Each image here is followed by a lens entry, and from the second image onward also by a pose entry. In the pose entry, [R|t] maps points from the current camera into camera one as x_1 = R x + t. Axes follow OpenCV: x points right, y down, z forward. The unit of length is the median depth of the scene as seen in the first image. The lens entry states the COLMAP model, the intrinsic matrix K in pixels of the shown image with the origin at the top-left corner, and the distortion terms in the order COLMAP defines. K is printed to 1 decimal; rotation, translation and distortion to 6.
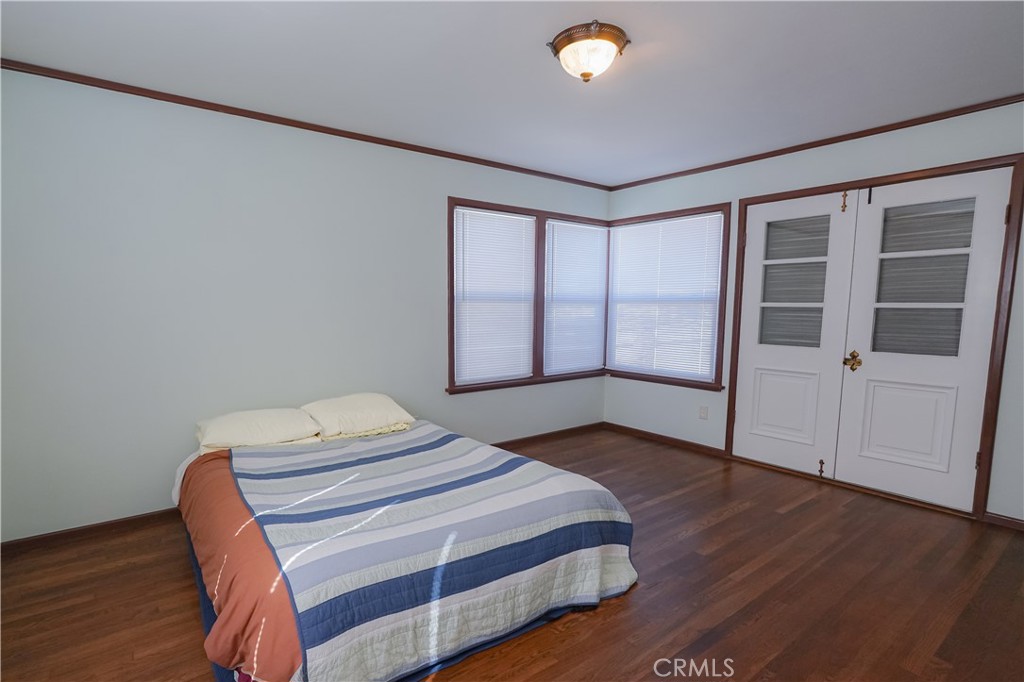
lens RADIAL K [[518.7, 0, 469.3], [0, 518.7, 363.0], [0, 0, 1]] dist [-0.025609, -0.001144]
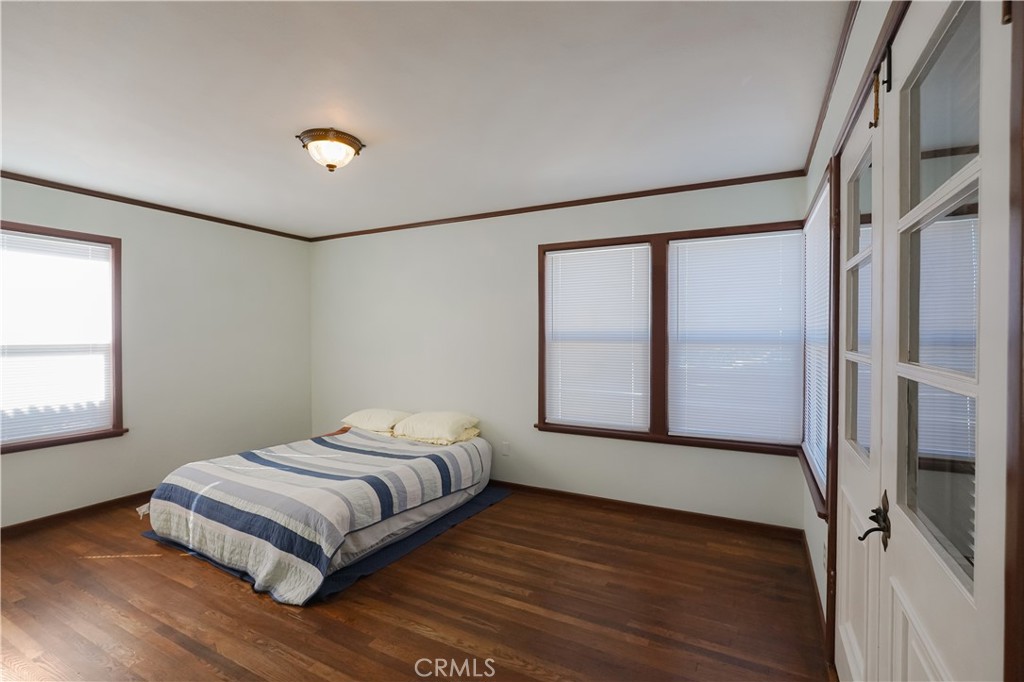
lens RADIAL K [[472.8, 0, 509.0], [0, 472.8, 339.3], [0, 0, 1]] dist [-0.011695, 0.002081]
pose [[0.424614, 0.002197, -0.905372, 0.826316], [-0.101826, 0.993768, -0.045344, -0.074759], [0.899630, 0.111444, 0.422192, 0.545238]]
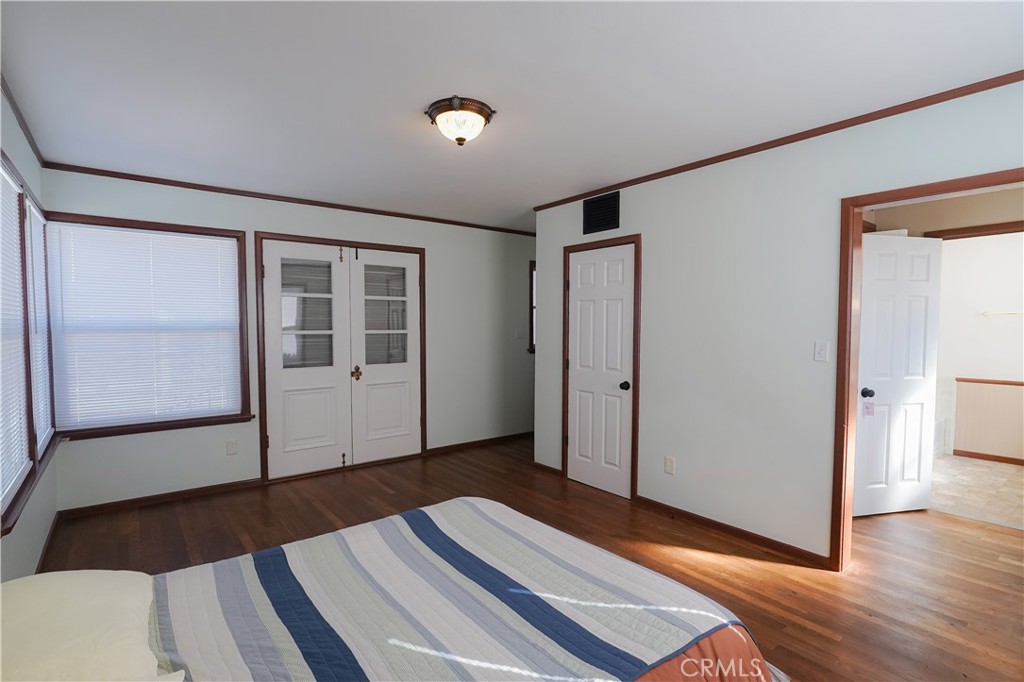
lens RADIAL K [[493.3, 0, 507.0], [0, 493.3, 345.7], [0, 0, 1]] dist [-0.001987, -0.000066]
pose [[-0.047836, -0.044755, 0.997852, -0.504311], [0.112174, 0.992435, 0.049889, -0.085355], [-0.992537, 0.114320, -0.042454, 0.577311]]
